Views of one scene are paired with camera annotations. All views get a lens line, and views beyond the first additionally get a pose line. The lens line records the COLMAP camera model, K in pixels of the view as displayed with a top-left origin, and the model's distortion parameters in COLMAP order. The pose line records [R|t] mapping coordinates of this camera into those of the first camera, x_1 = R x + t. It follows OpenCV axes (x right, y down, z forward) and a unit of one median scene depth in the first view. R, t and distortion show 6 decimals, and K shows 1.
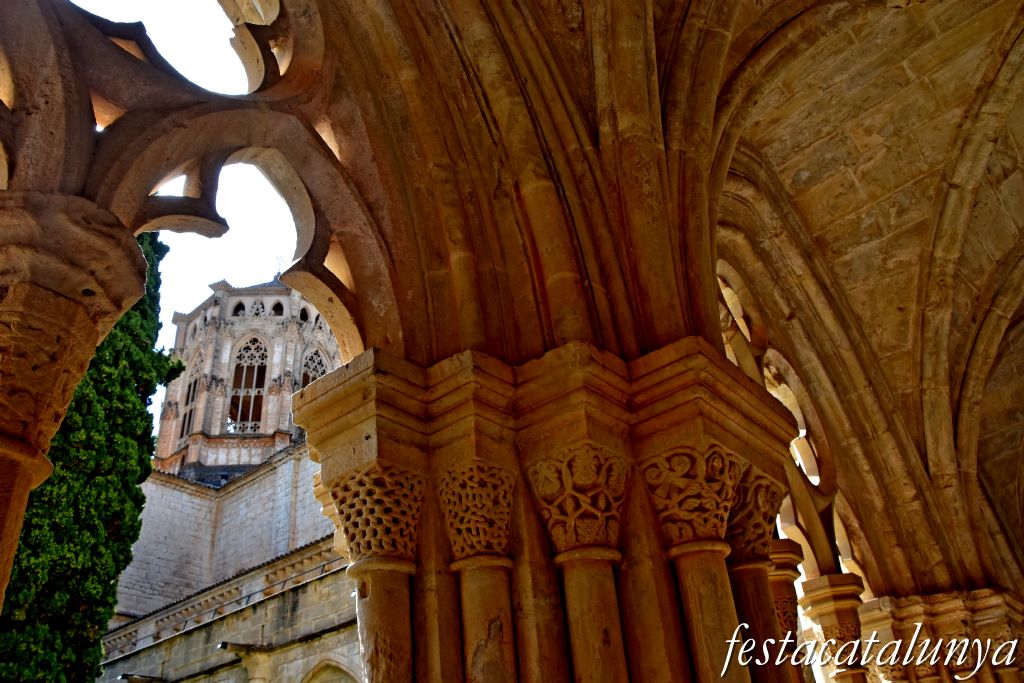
lens RADIAL K [[793.1, 0, 512.0], [0, 793.1, 341.5], [0, 0, 1]] dist [-0.148793, 0.080226]
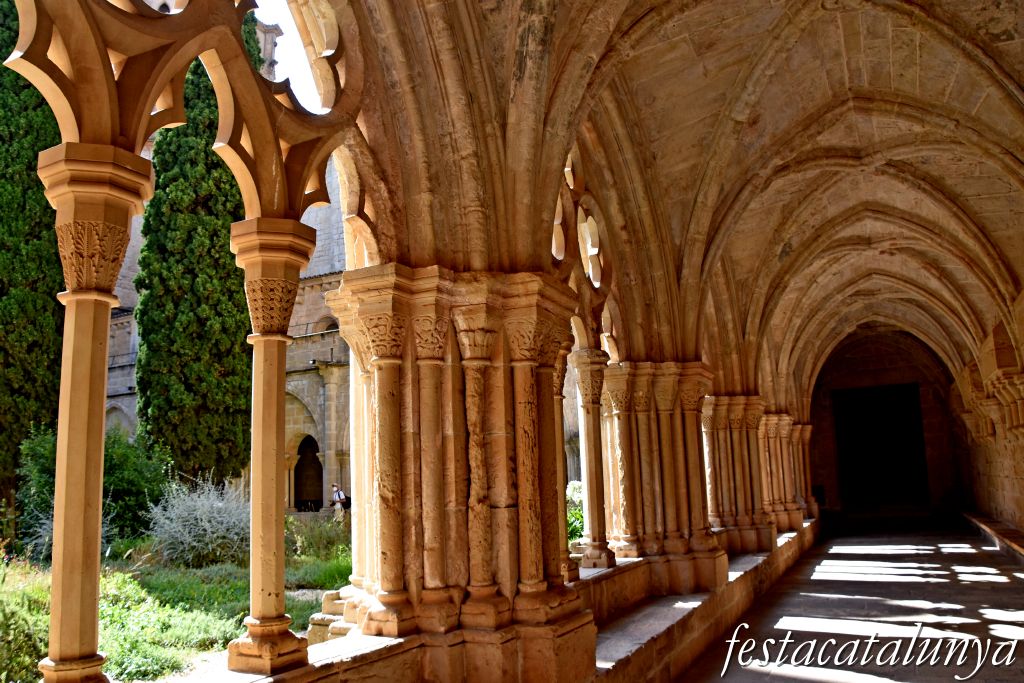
lens RADIAL K [[793.1, 0, 512.0], [0, 793.1, 341.5], [0, 0, 1]] dist [-0.148793, 0.080226]
pose [[0.966412, 0.093403, 0.239423, -0.407980], [-0.177115, 0.917110, 0.357128, -0.290888], [-0.186220, -0.387538, 0.902849, -0.511189]]
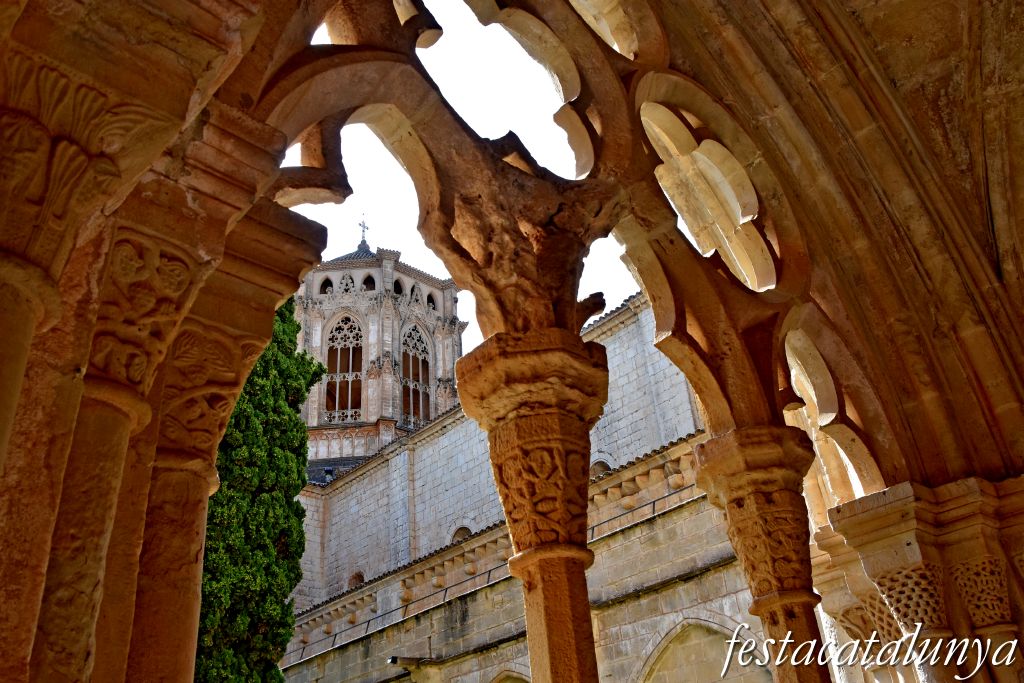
lens RADIAL K [[908.7, 0, 512.0], [0, 908.7, 341.5], [0, 0, 1]] dist [-0.104620, 0.122187]
pose [[0.992403, -0.056863, -0.109104, -0.092144], [0.062318, 0.996937, 0.047257, -0.048236], [0.106082, -0.053697, 0.992906, -0.087664]]
